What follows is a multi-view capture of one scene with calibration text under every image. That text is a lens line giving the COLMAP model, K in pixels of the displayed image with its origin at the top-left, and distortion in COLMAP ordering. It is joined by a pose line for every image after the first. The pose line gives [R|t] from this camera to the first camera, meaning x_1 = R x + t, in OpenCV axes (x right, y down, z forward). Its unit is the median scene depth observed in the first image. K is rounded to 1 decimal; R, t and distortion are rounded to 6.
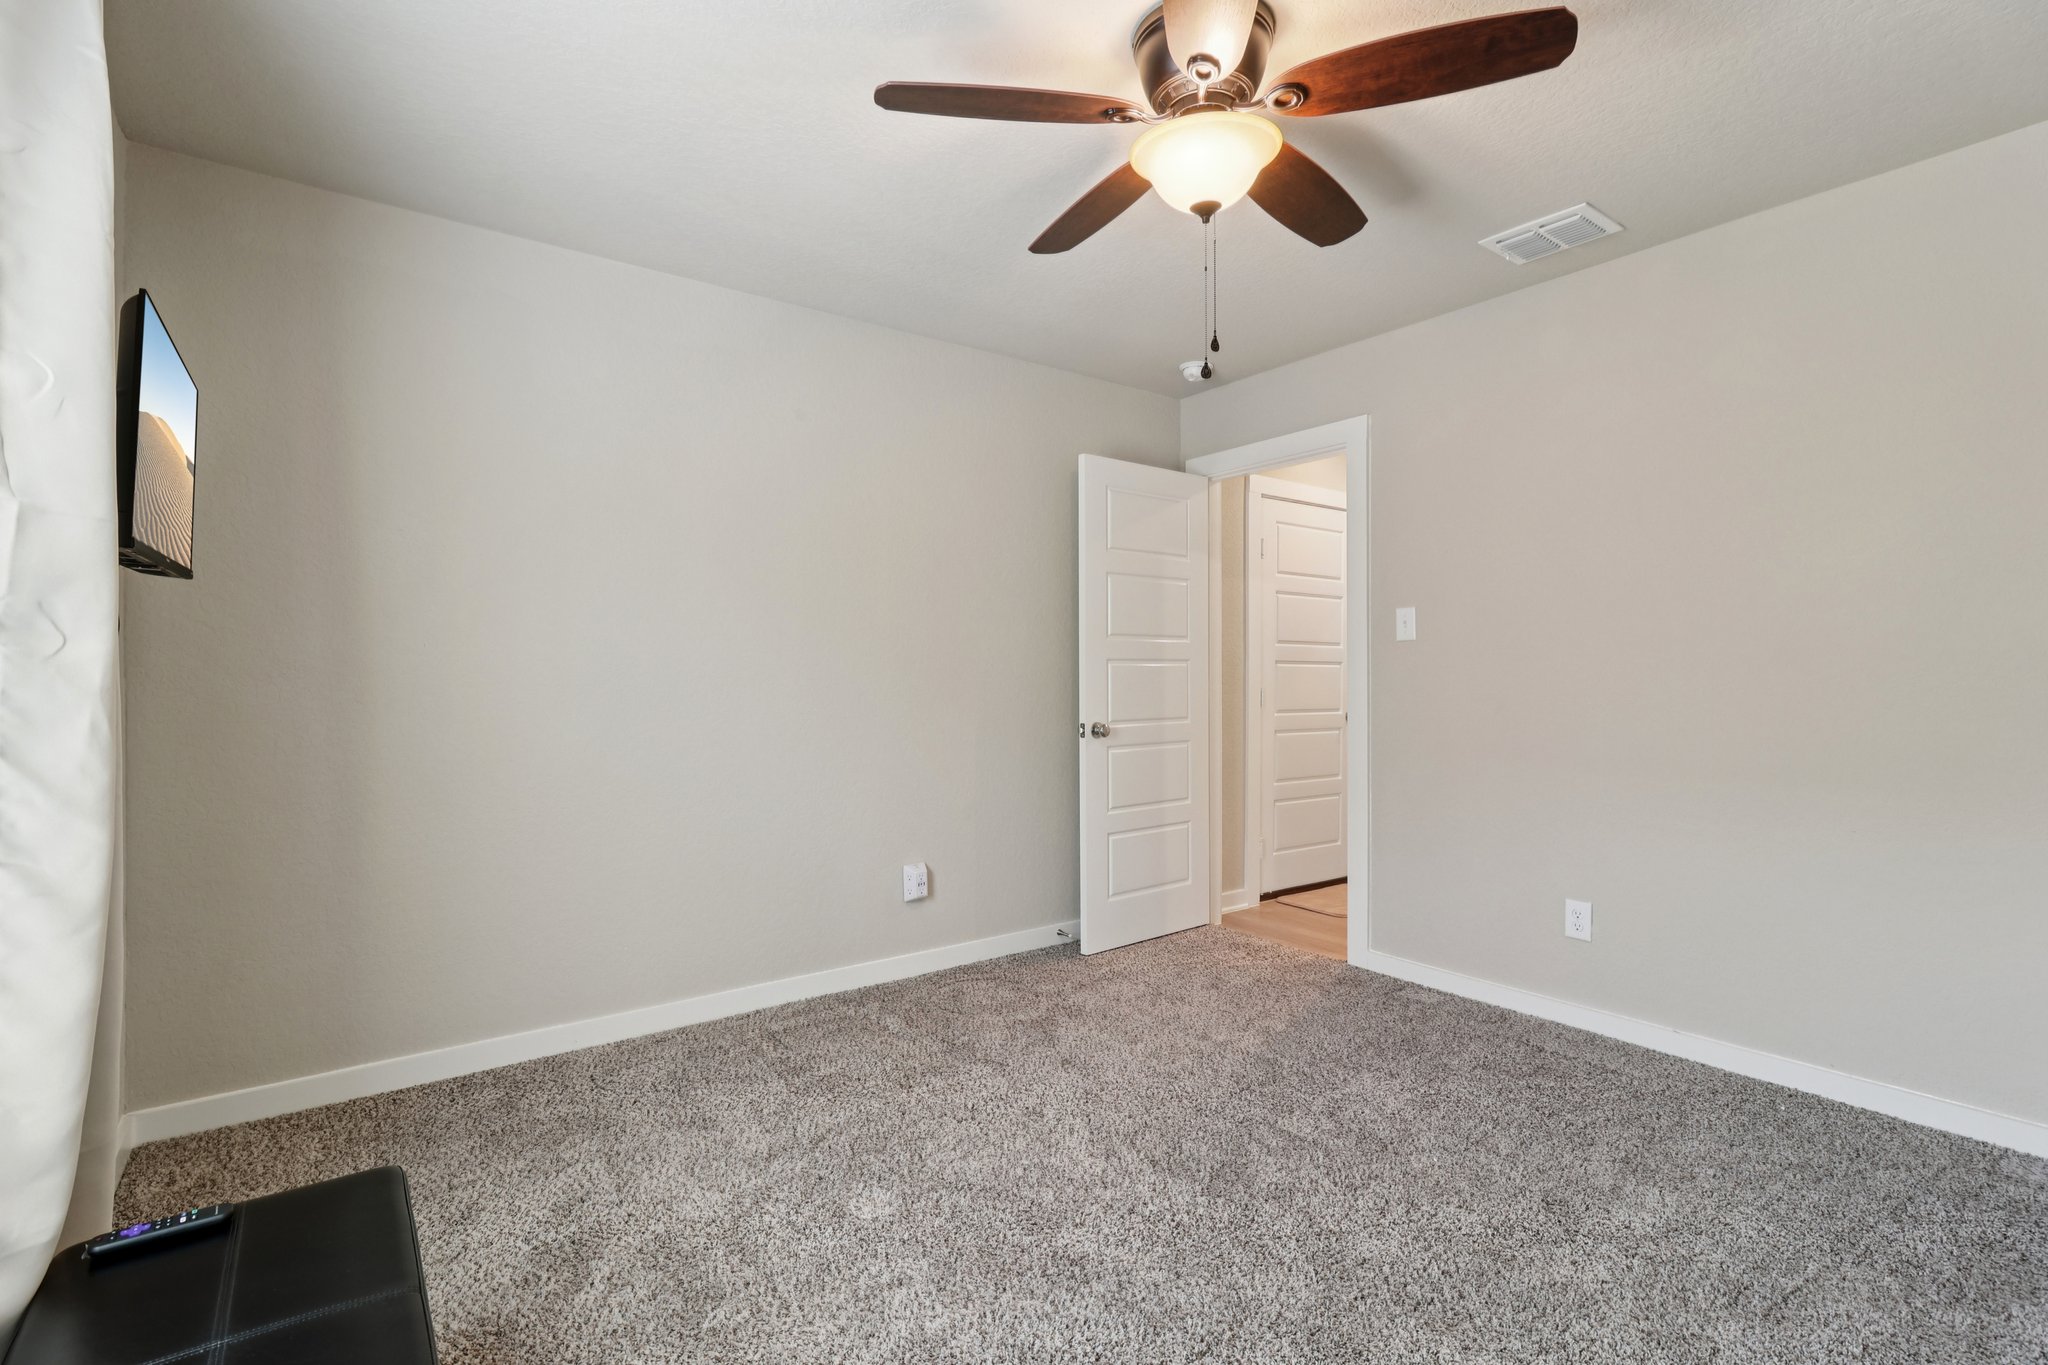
lens RADIAL K [[954.1, 0, 1025.6], [0, 954.1, 676.1], [0, 0, 1]] dist [0.002569, -0.000914]
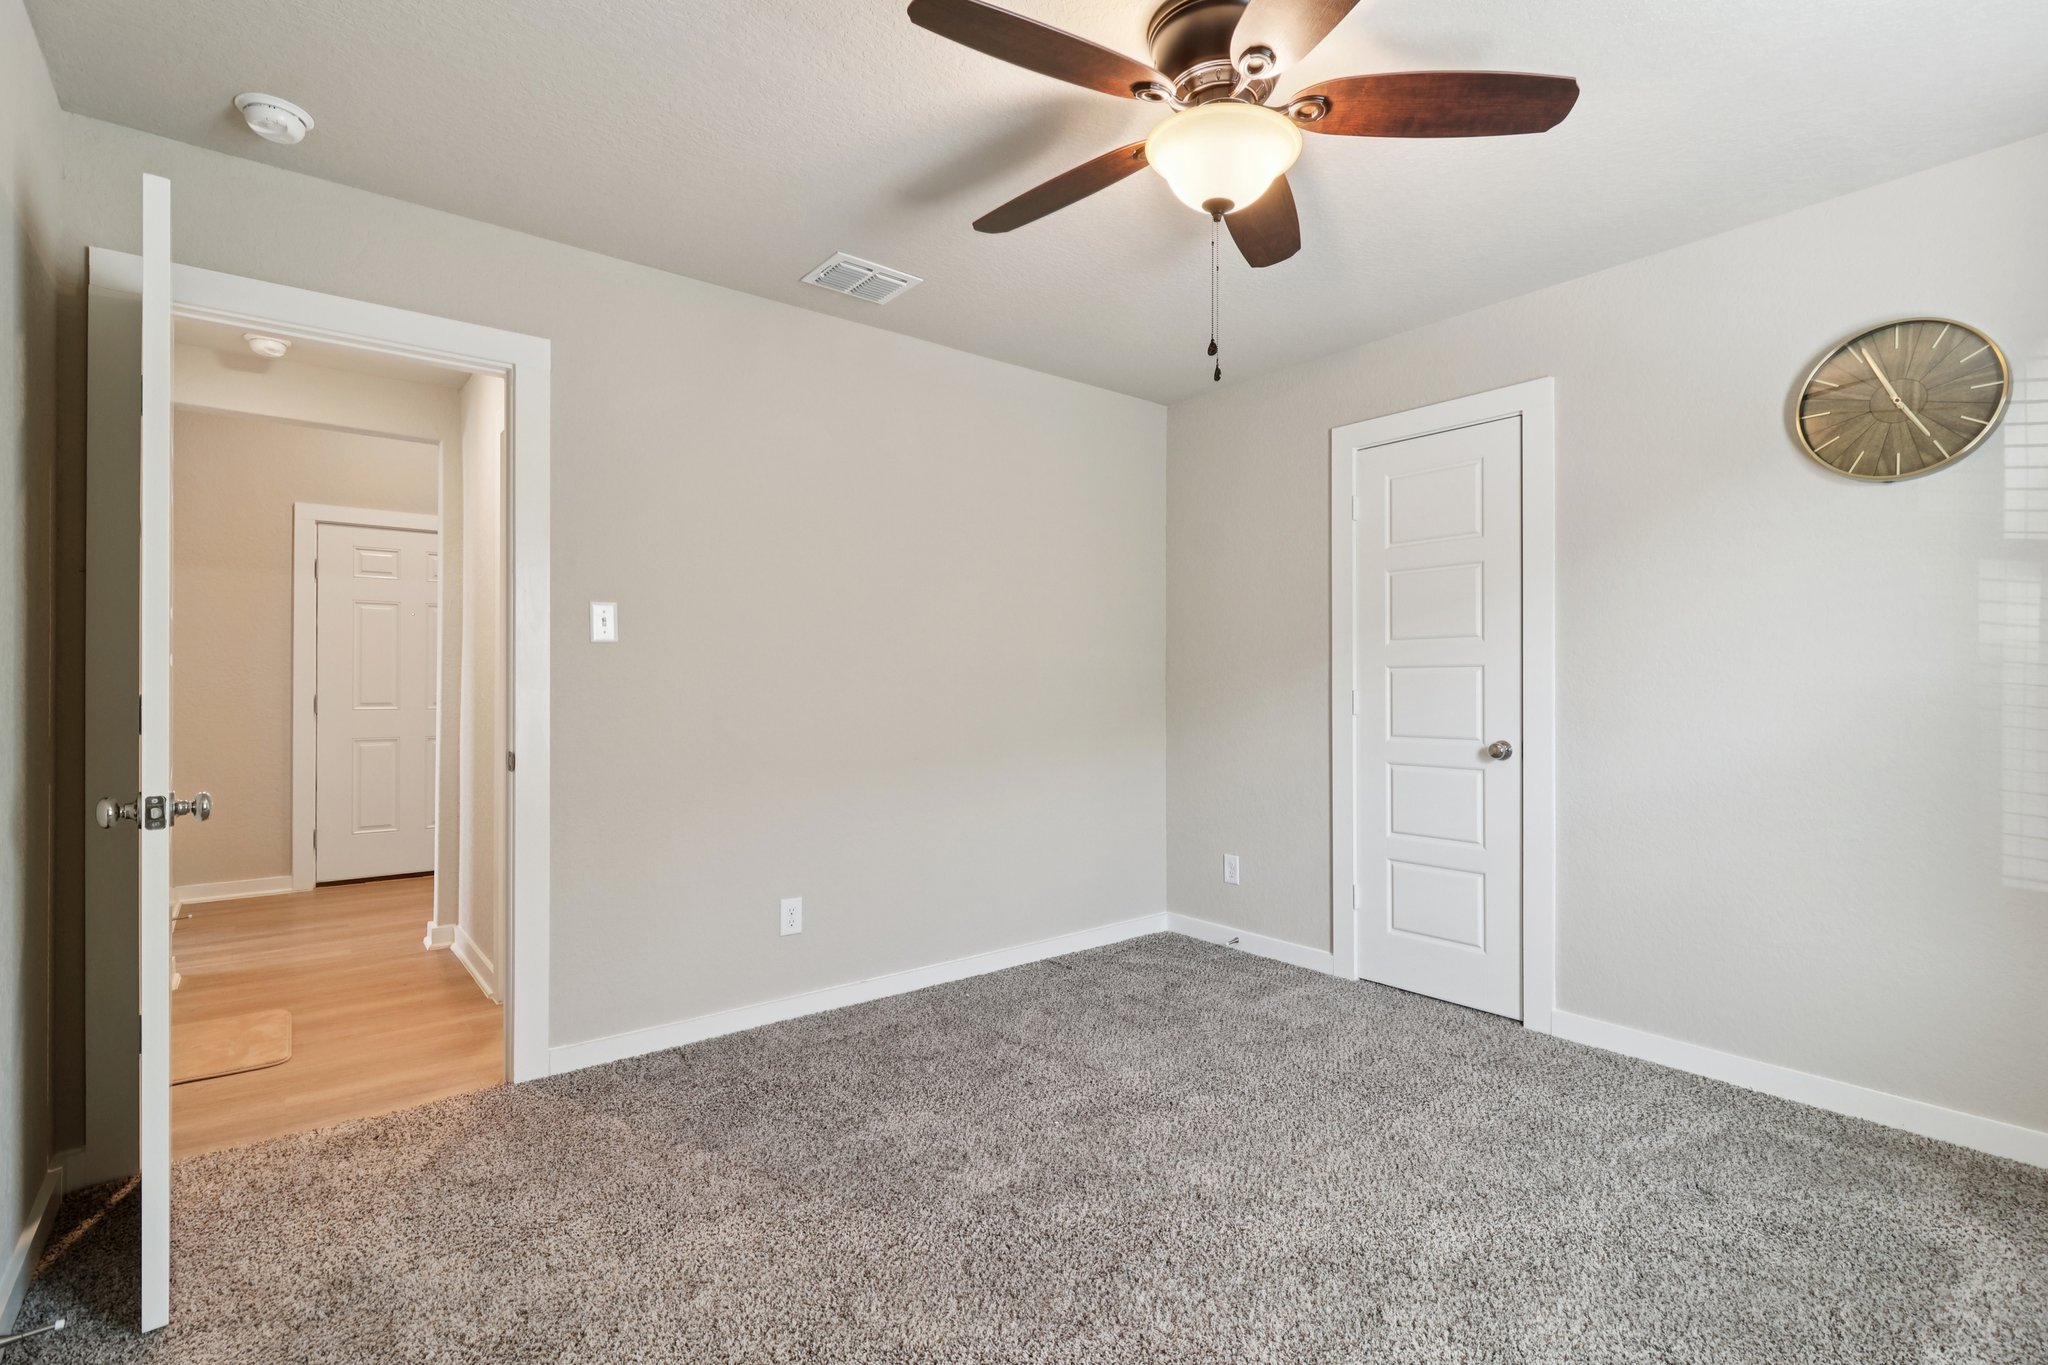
lens RADIAL K [[954.1, 0, 1024.3], [0, 954.1, 682.5], [0, 0, 1]] dist [0.002569, -0.000914]
pose [[-0.042529, 0.003789, 0.999088, -0.437648], [-0.001050, 0.999992, -0.003837, -0.000778], [-0.999095, -0.001212, -0.042525, 0.698162]]
